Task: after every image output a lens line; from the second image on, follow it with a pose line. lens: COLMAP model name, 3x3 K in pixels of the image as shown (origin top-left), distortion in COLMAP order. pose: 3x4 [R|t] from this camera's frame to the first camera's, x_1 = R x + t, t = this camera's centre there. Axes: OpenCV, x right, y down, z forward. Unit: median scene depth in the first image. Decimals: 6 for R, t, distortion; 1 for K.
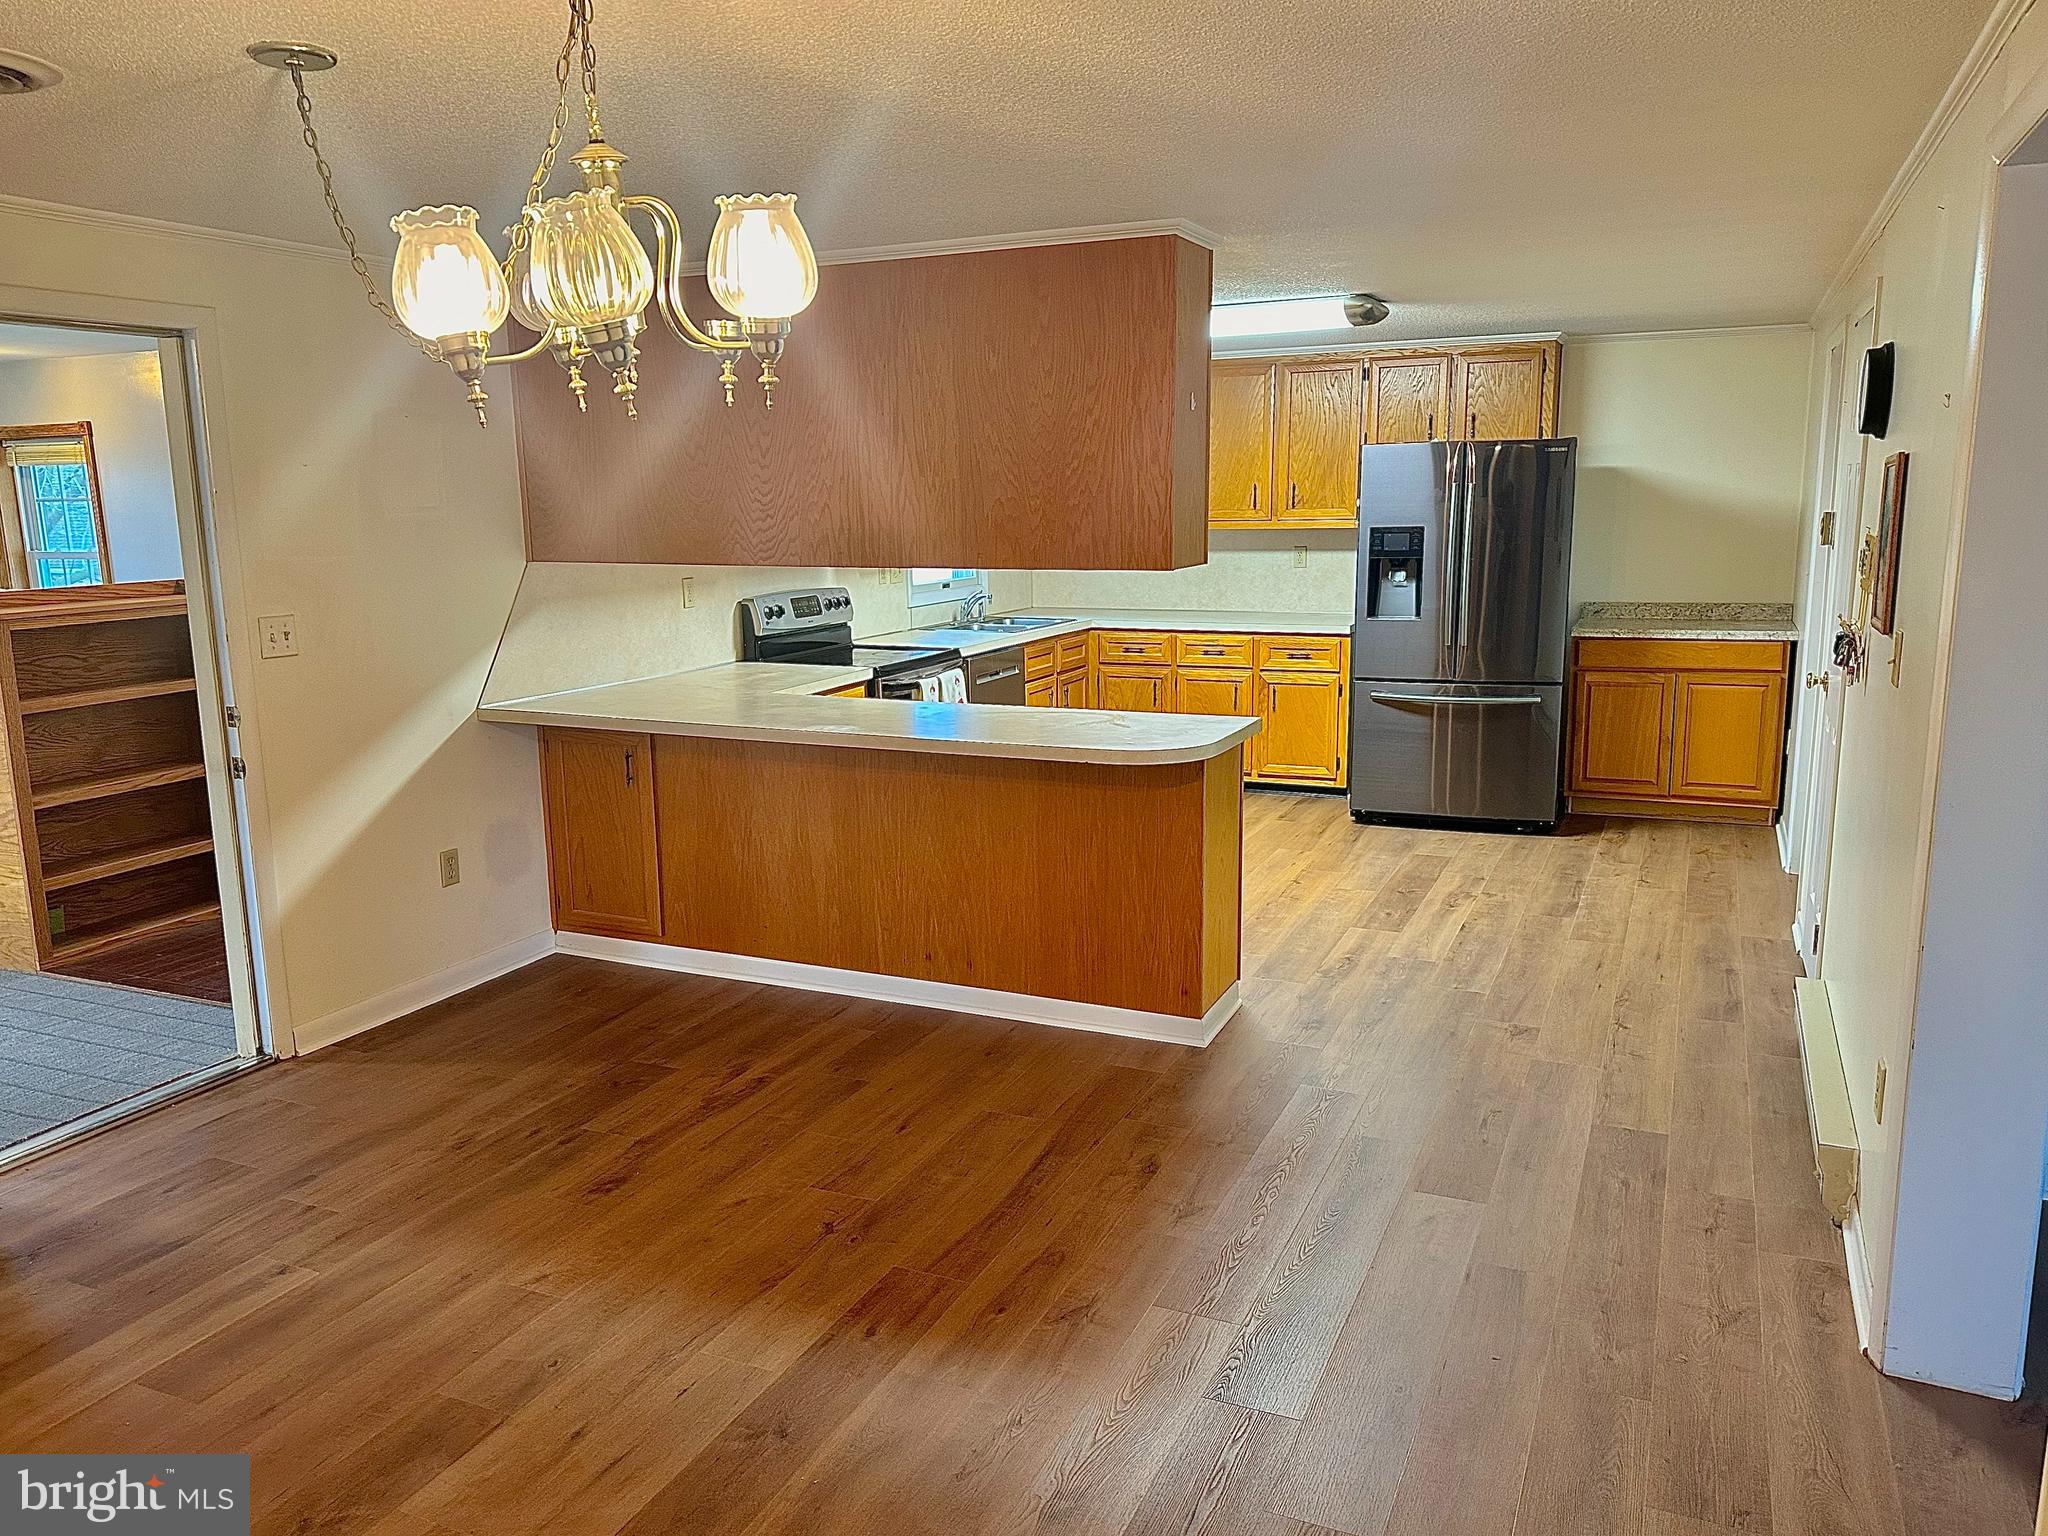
lens RADIAL K [[1497.6, 0, 1031.1], [0, 1497.6, 772.4], [0, 0, 1]] dist [0.145082, -0.188682]
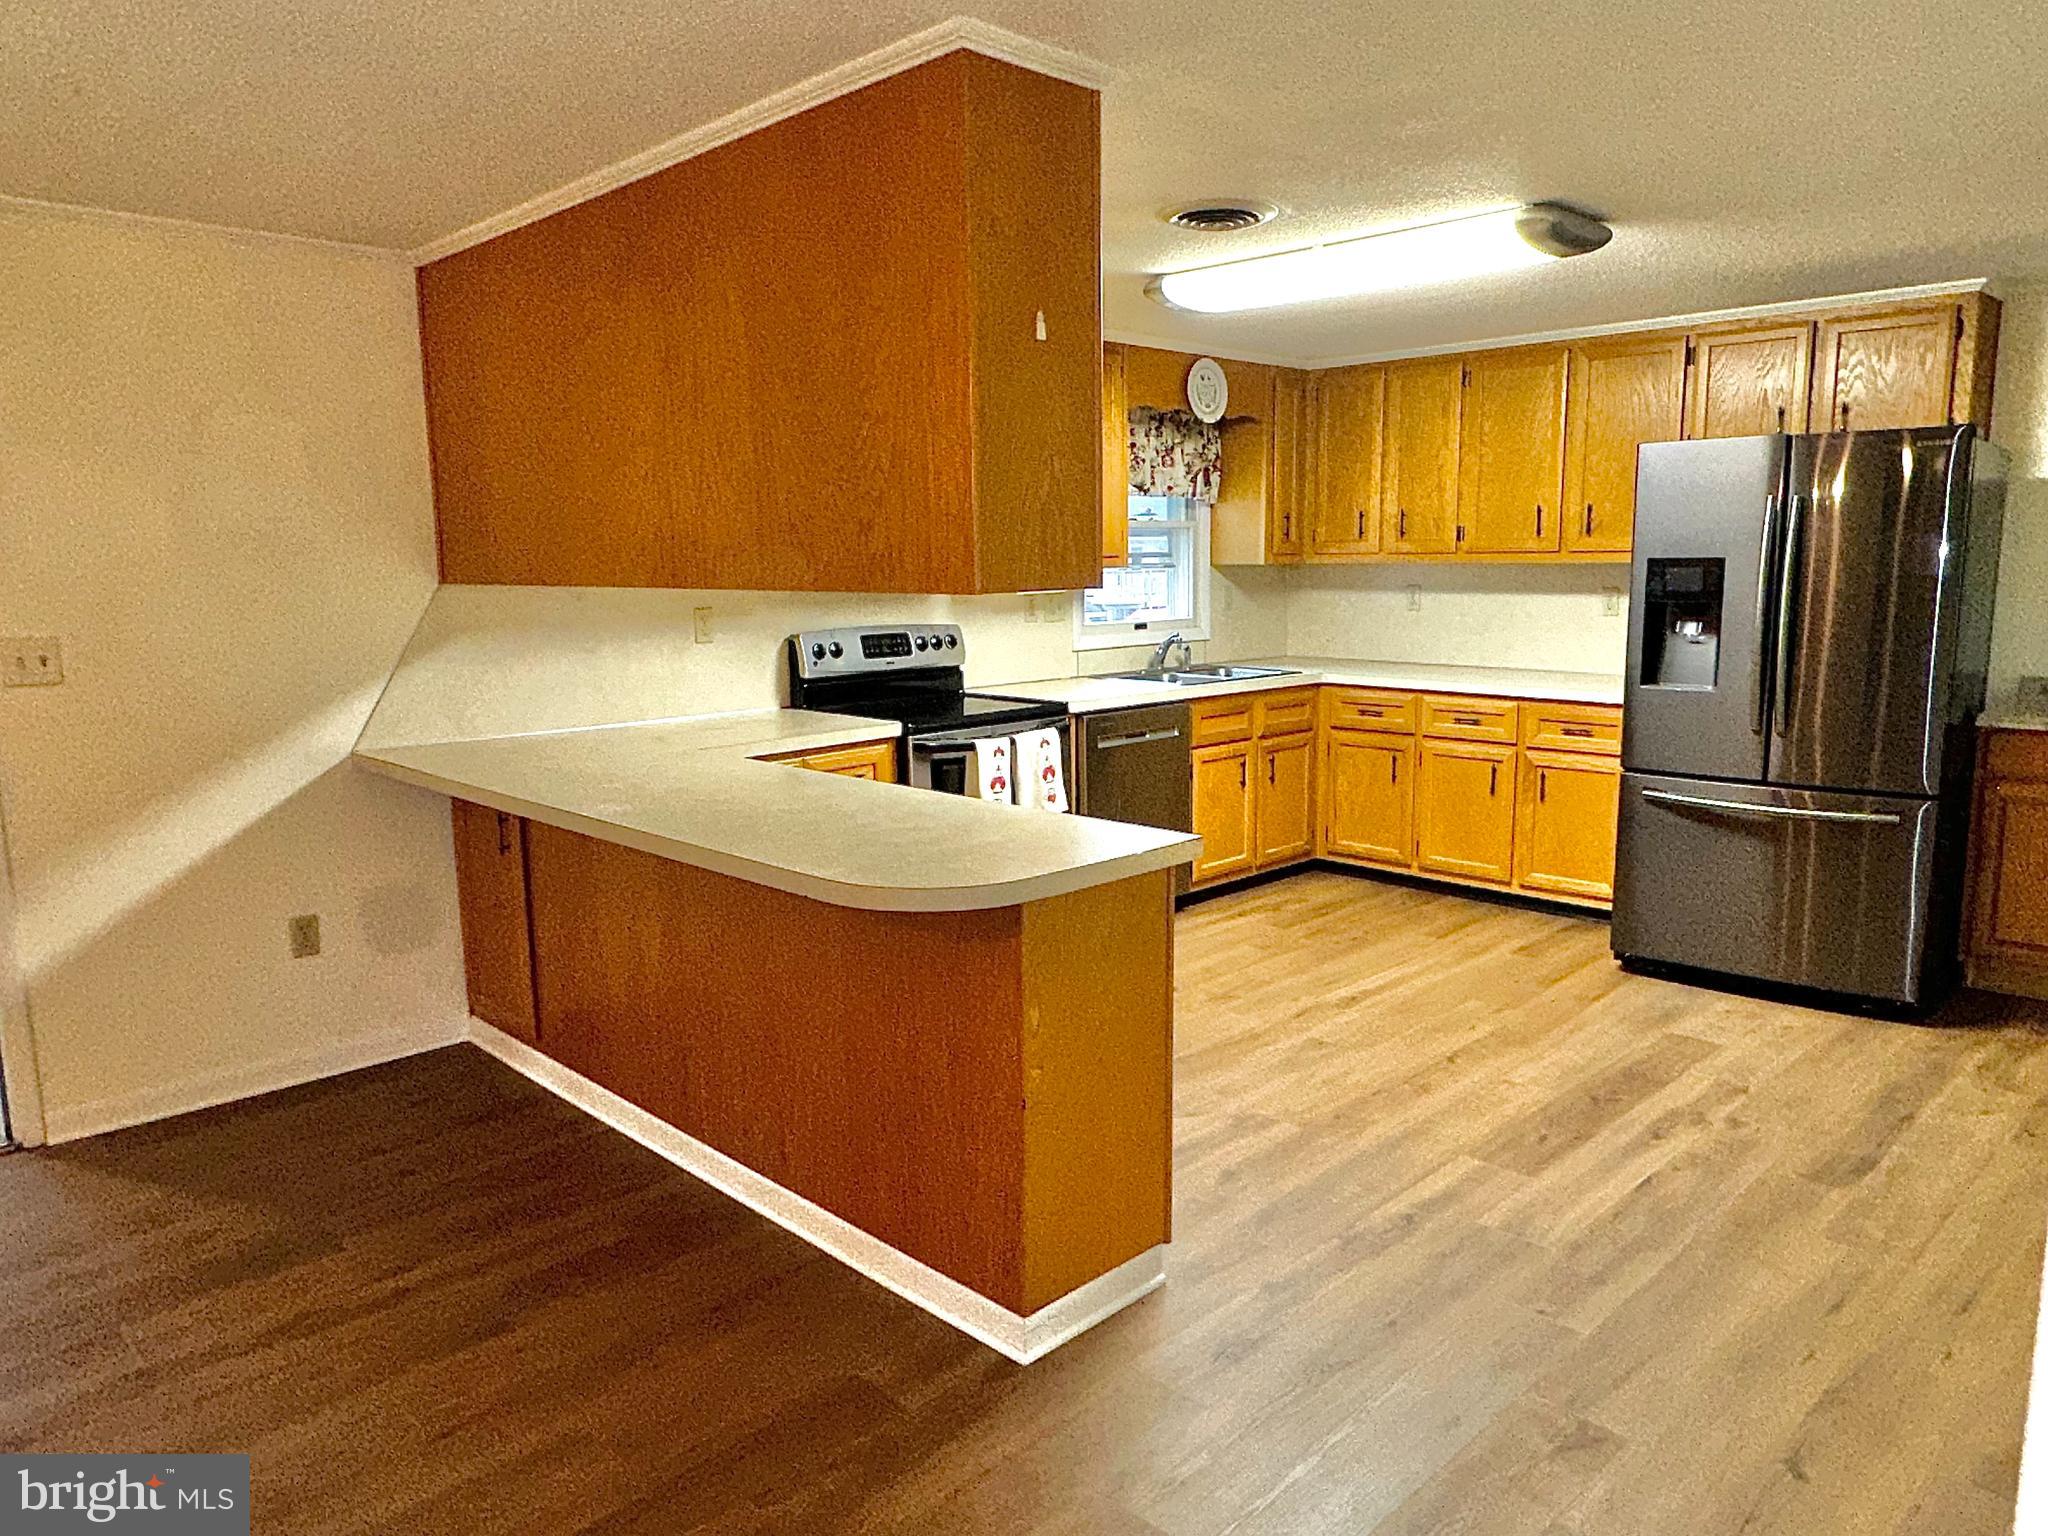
lens RADIAL K [[1403.7, 0, 1025.4], [0, 1403.7, 771.2], [0, 0, 1]] dist [-0.000727, -0.000819]
pose [[0.931137, 0.059650, -0.359757, 0.217262], [-0.068952, 0.997534, -0.013067, -0.037534], [0.358091, 0.036973, 0.932954, 0.318561]]
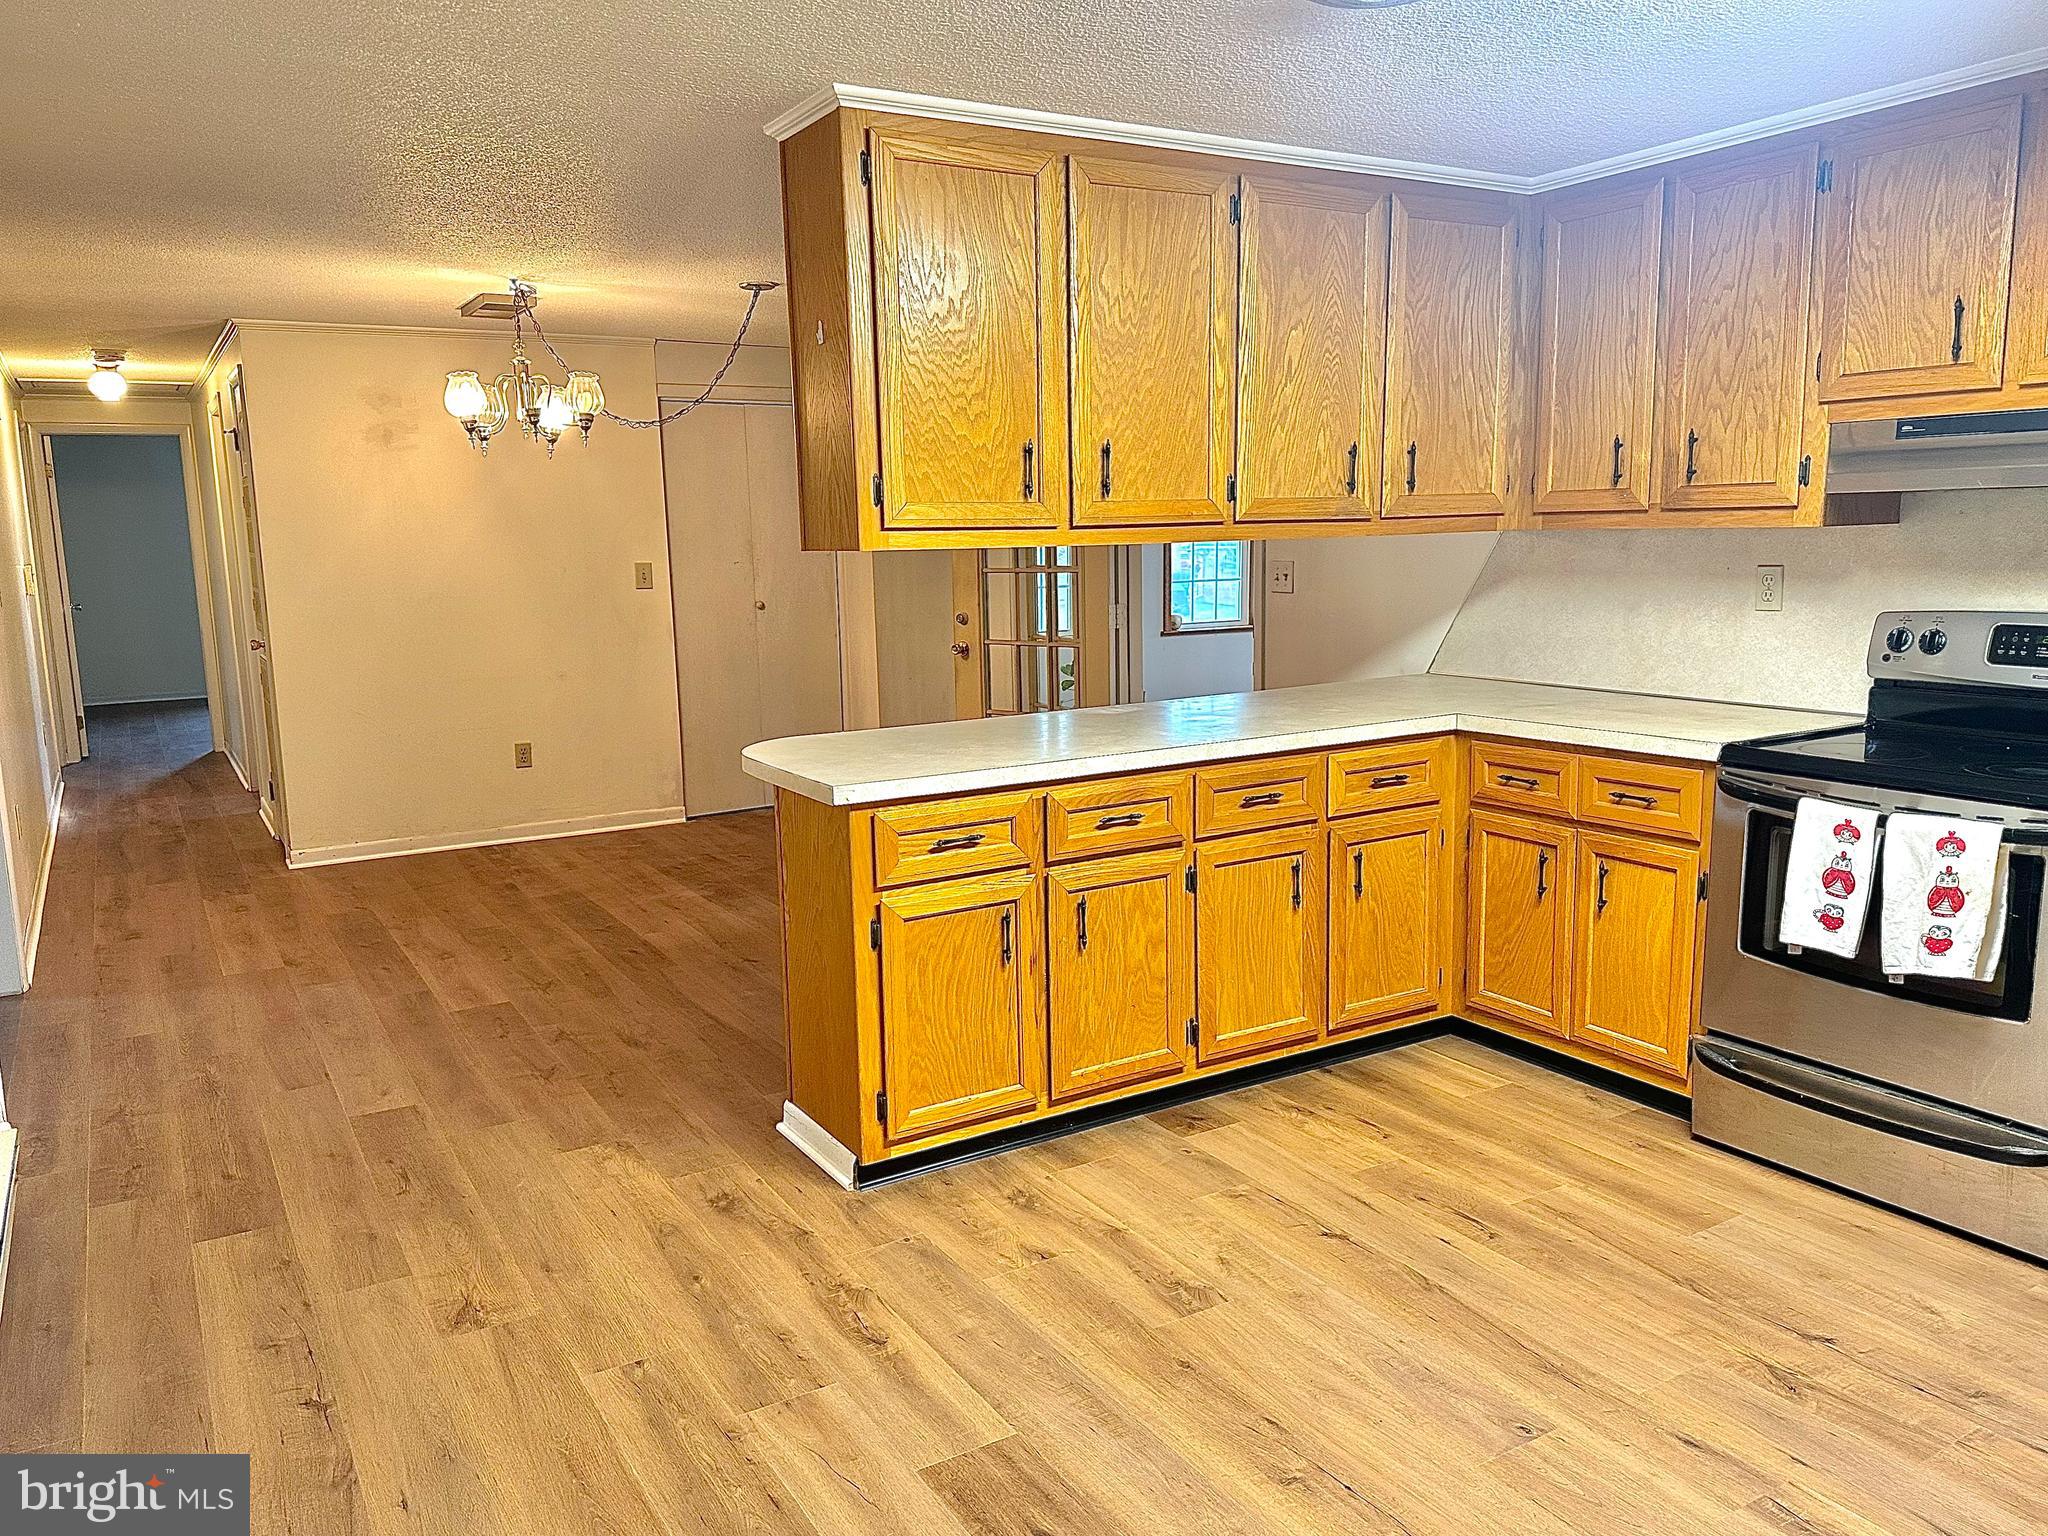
lens RADIAL K [[1527.3, 0, 1024.7], [0, 1527.3, 759.8], [0, 0, 1]] dist [0.009795, 0.001030]
pose [[-0.579655, 0.158176, -0.799362, 0.473286], [-0.121114, 0.953359, 0.276474, -0.181413], [0.805811, 0.257073, -0.533462, 1.056520]]
